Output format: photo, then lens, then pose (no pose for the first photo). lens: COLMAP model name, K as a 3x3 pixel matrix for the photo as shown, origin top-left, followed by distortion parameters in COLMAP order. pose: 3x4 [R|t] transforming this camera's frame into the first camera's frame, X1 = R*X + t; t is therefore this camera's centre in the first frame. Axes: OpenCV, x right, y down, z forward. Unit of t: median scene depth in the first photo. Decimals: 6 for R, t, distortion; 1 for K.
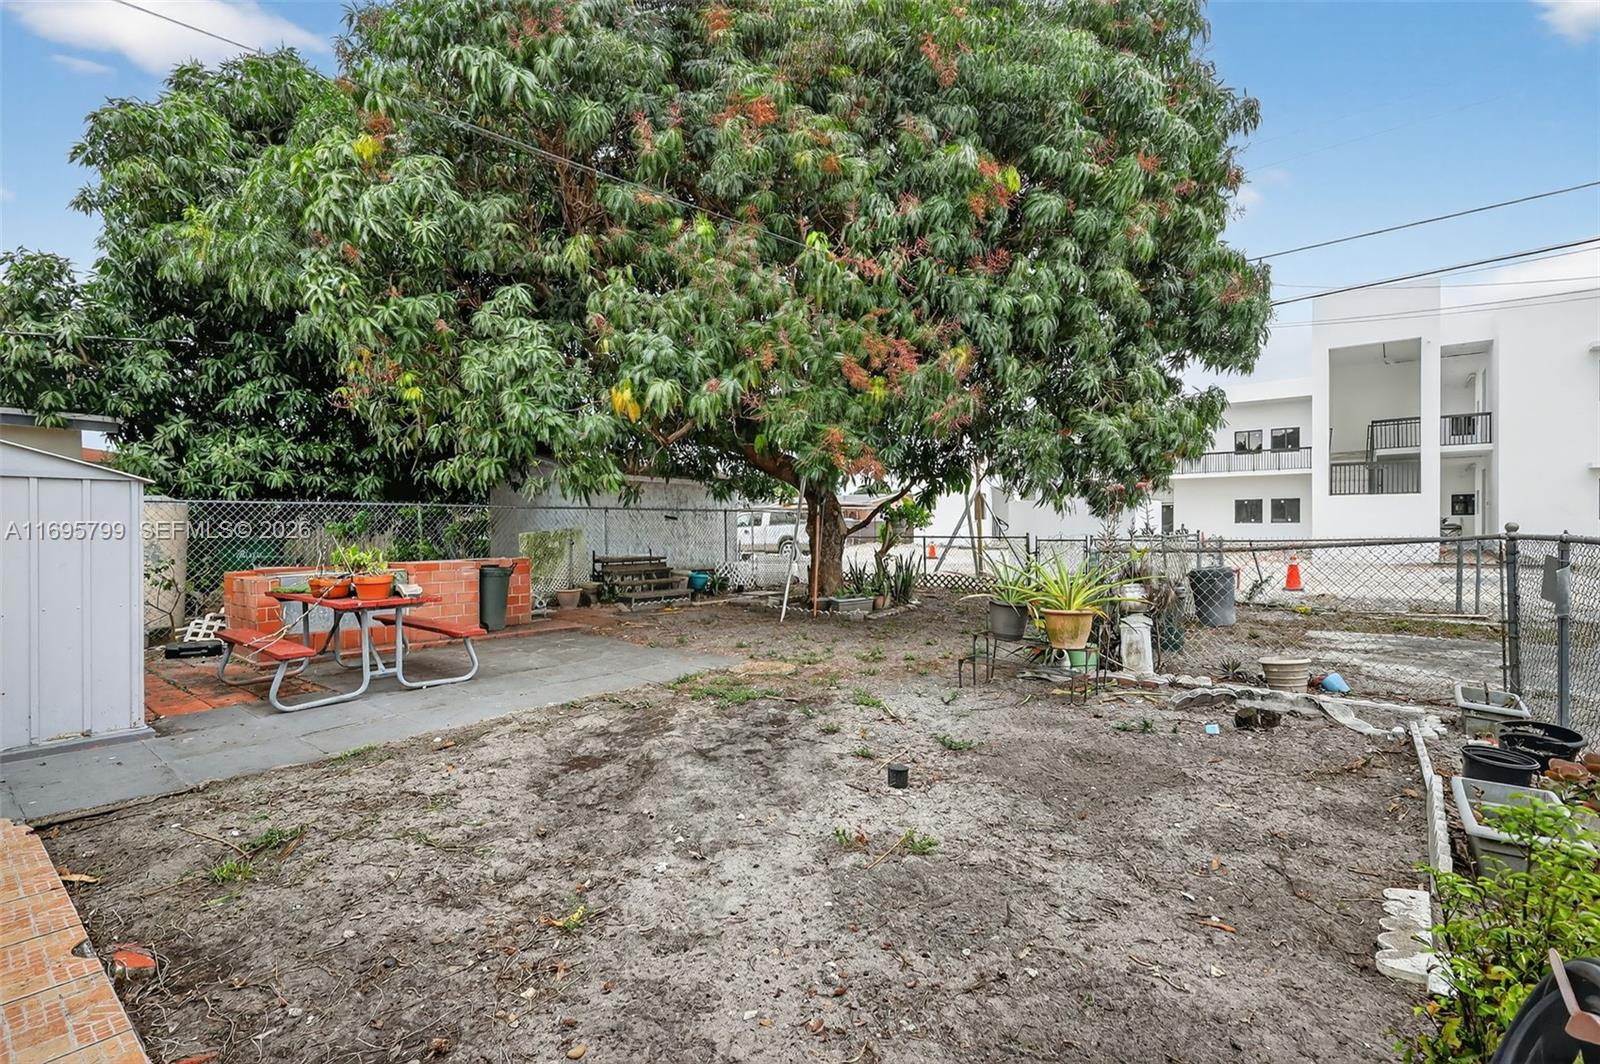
lens RADIAL K [[741.8, 0, 808.6], [0, 741.8, 528.2], [0, 0, 1]] dist [-0.001900, 0.001901]
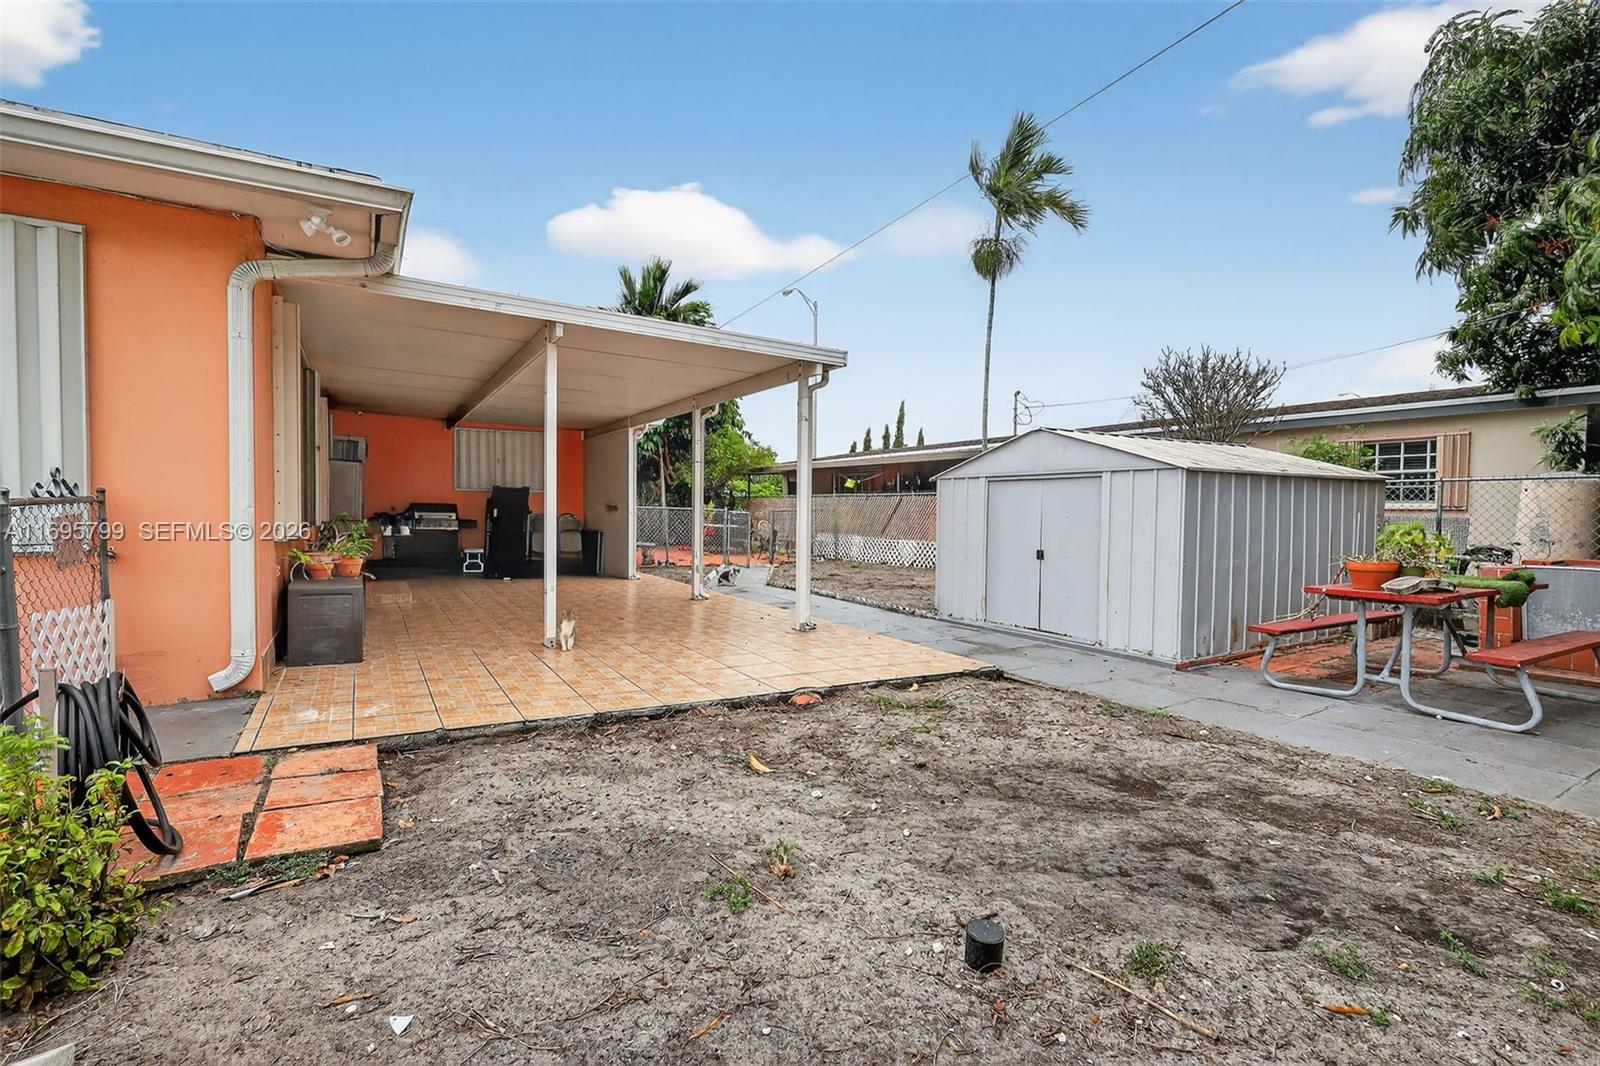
lens RADIAL K [[741.8, 0, 795.9], [0, 741.8, 527.5], [0, 0, 1]] dist [-0.001900, 0.001901]
pose [[-0.364718, 0.021884, -0.930861, 0.615103], [-0.006487, 0.999640, 0.026043, 0.009036], [0.931095, 0.015537, -0.364445, 0.968149]]
